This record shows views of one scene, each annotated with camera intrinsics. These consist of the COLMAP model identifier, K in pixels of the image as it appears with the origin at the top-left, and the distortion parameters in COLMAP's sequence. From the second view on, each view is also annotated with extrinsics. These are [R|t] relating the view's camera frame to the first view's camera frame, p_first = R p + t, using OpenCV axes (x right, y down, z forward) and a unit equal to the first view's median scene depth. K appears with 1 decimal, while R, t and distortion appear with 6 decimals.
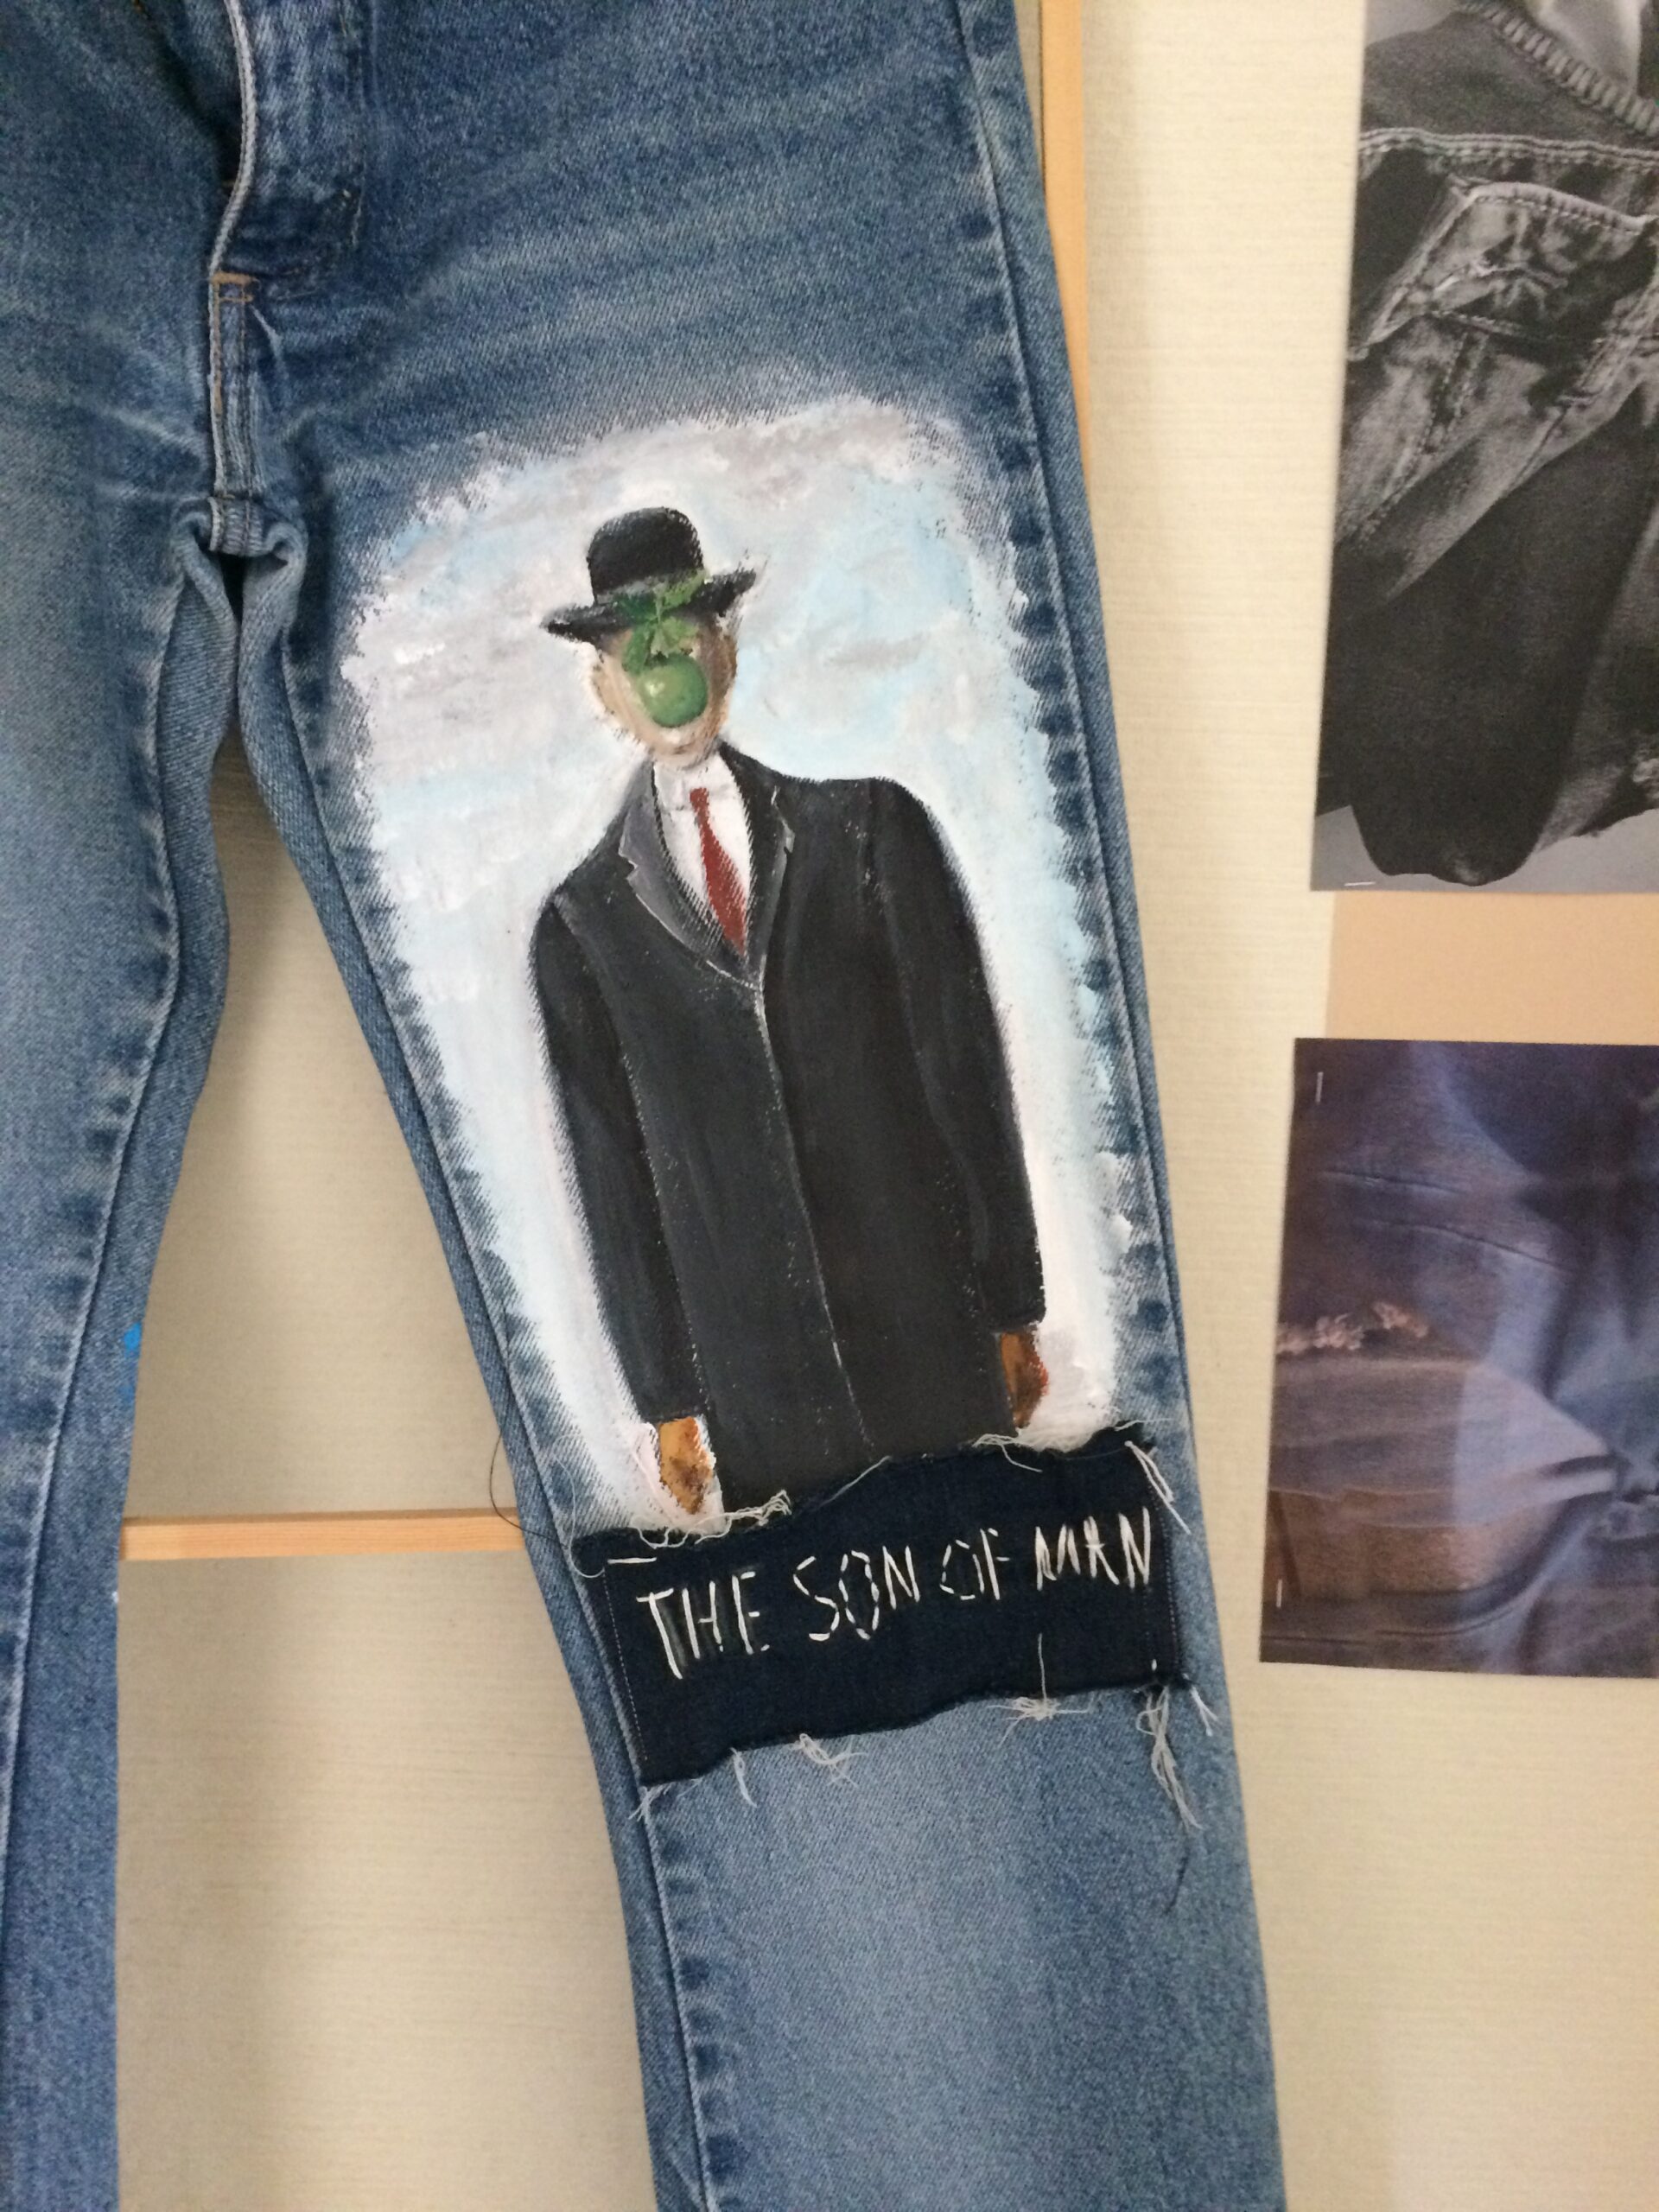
lens RADIAL K [[1933.2, 0, 842.8], [0, 1933.2, 1098.1], [0, 0, 1]] dist [0.068449, -0.069218]
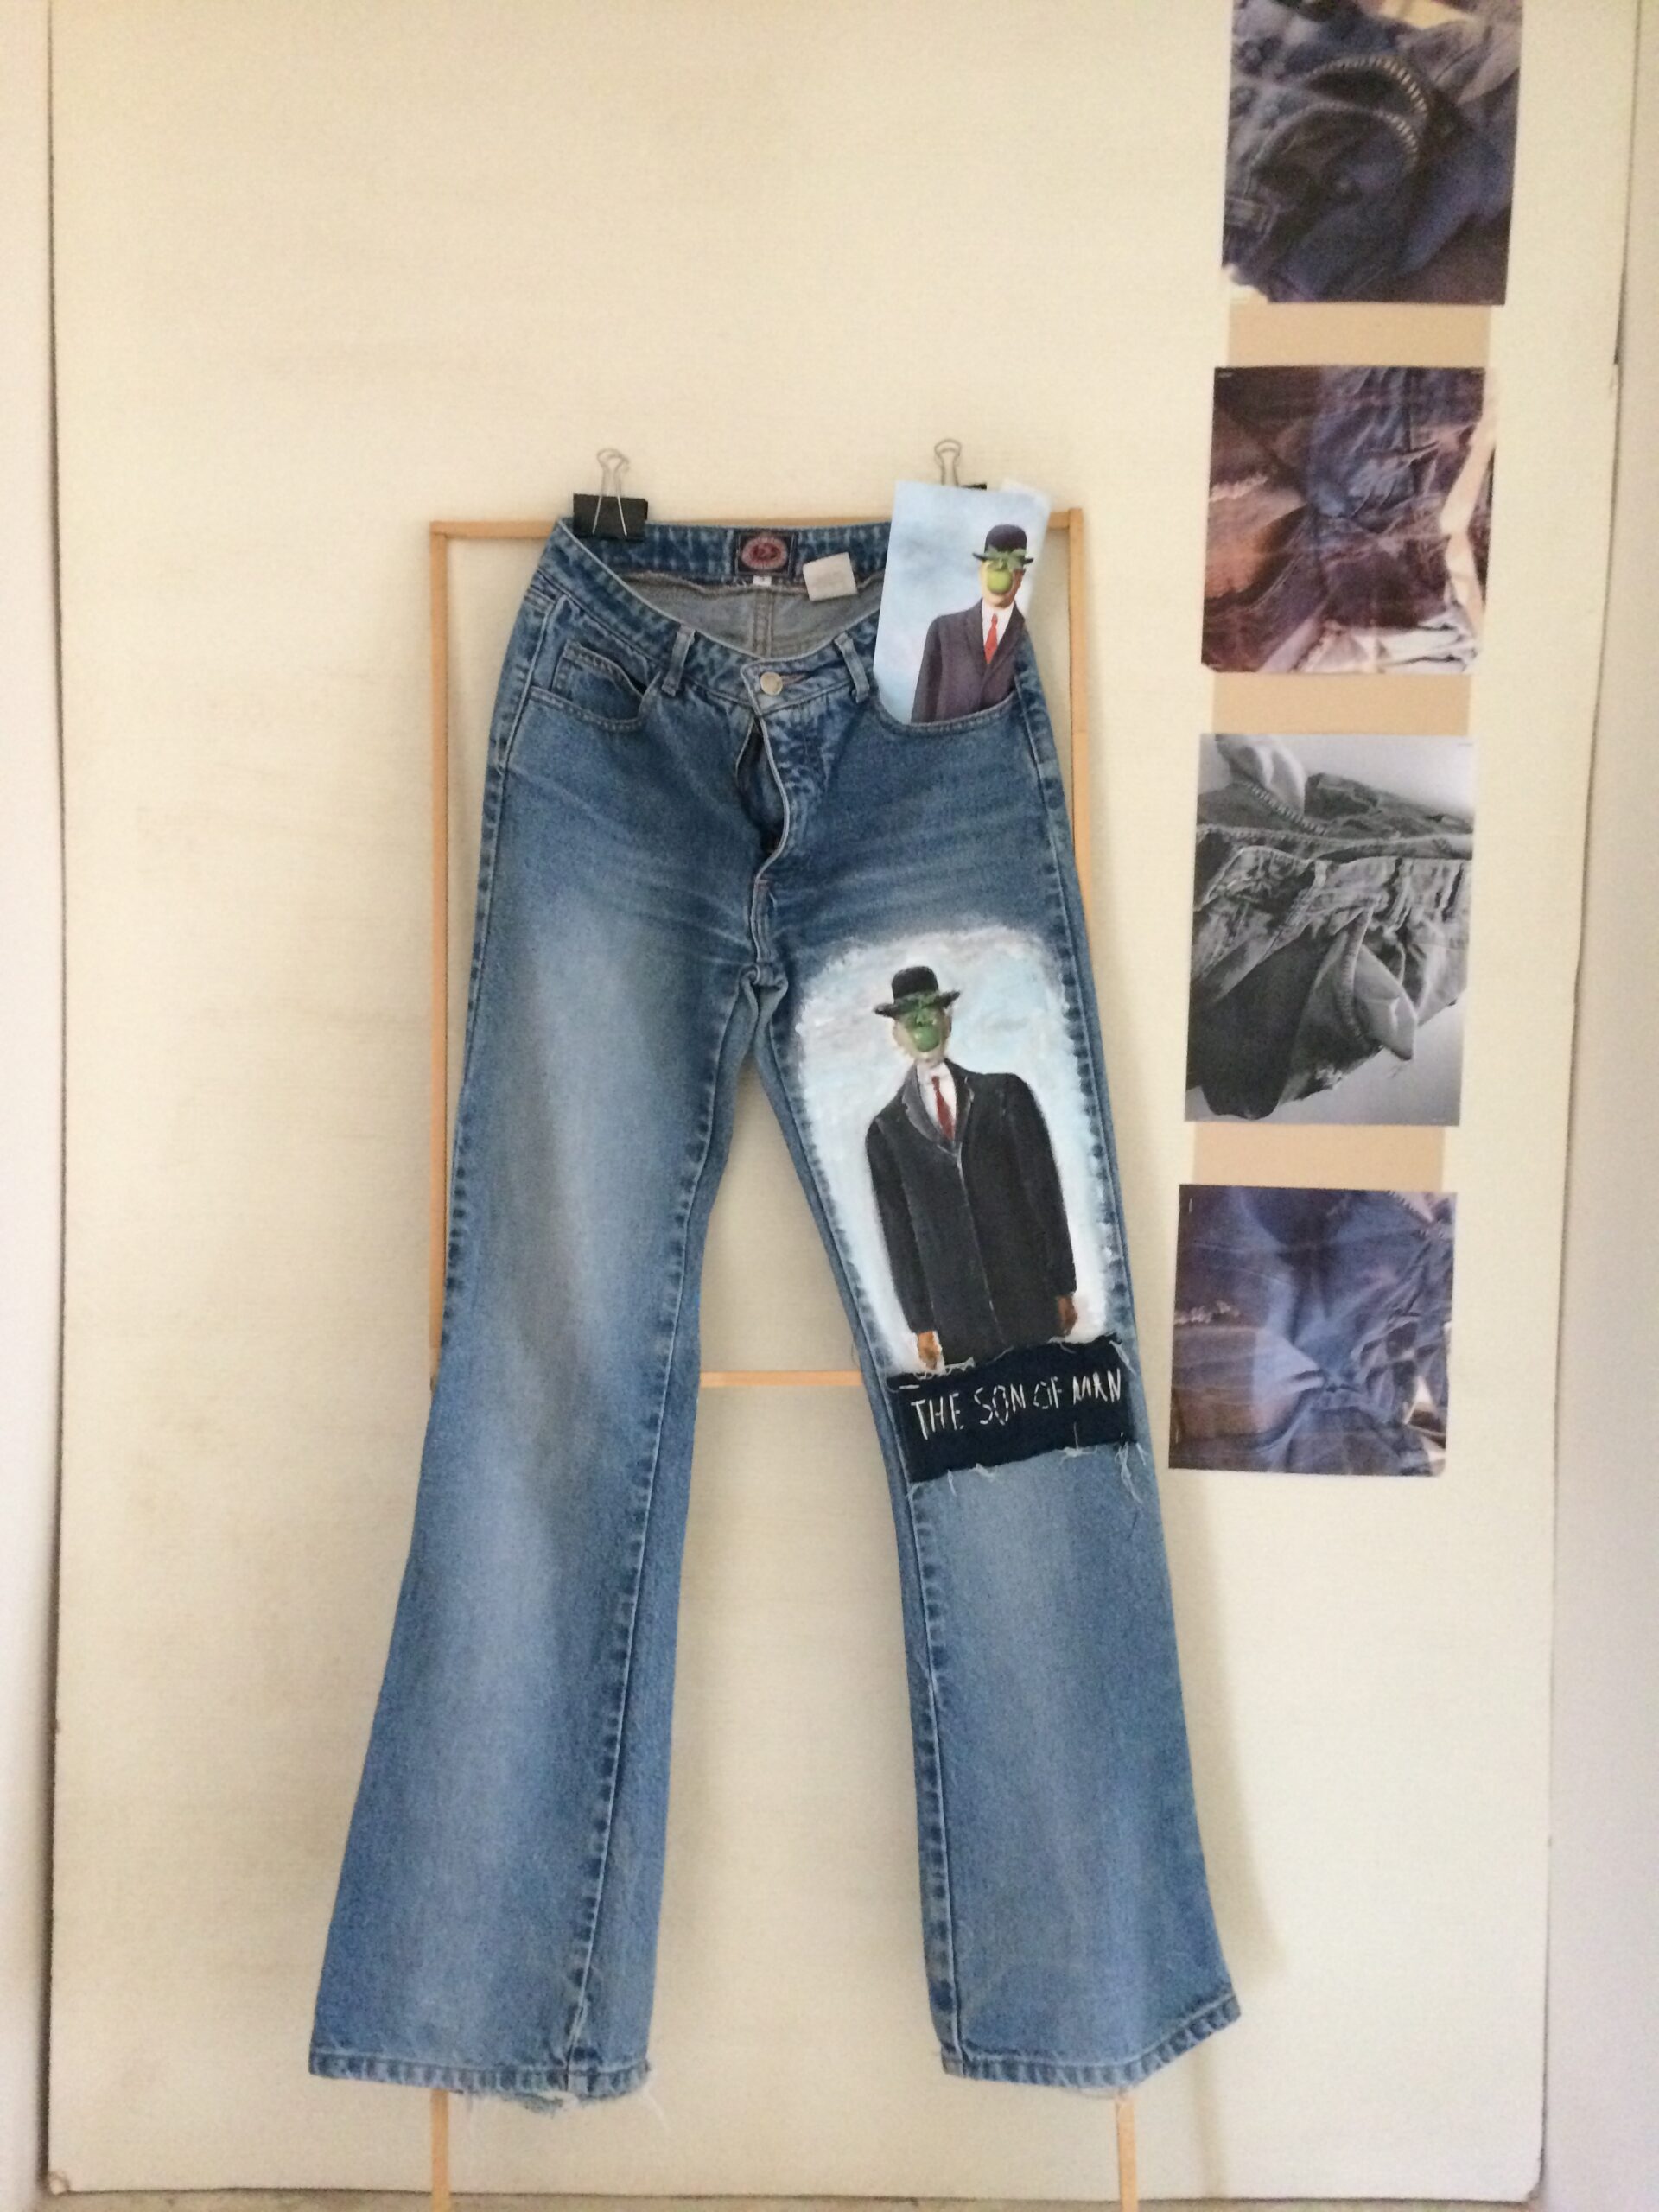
lens RADIAL K [[1933.2, 0, 825.7], [0, 1933.2, 1114.5], [0, 0, 1]] dist [0.068449, -0.069218]
pose [[0.999836, 0.012337, 0.013252, -0.246579], [-0.010617, 0.992371, -0.122832, 0.194114], [-0.014667, 0.122672, 0.992339, -1.445781]]
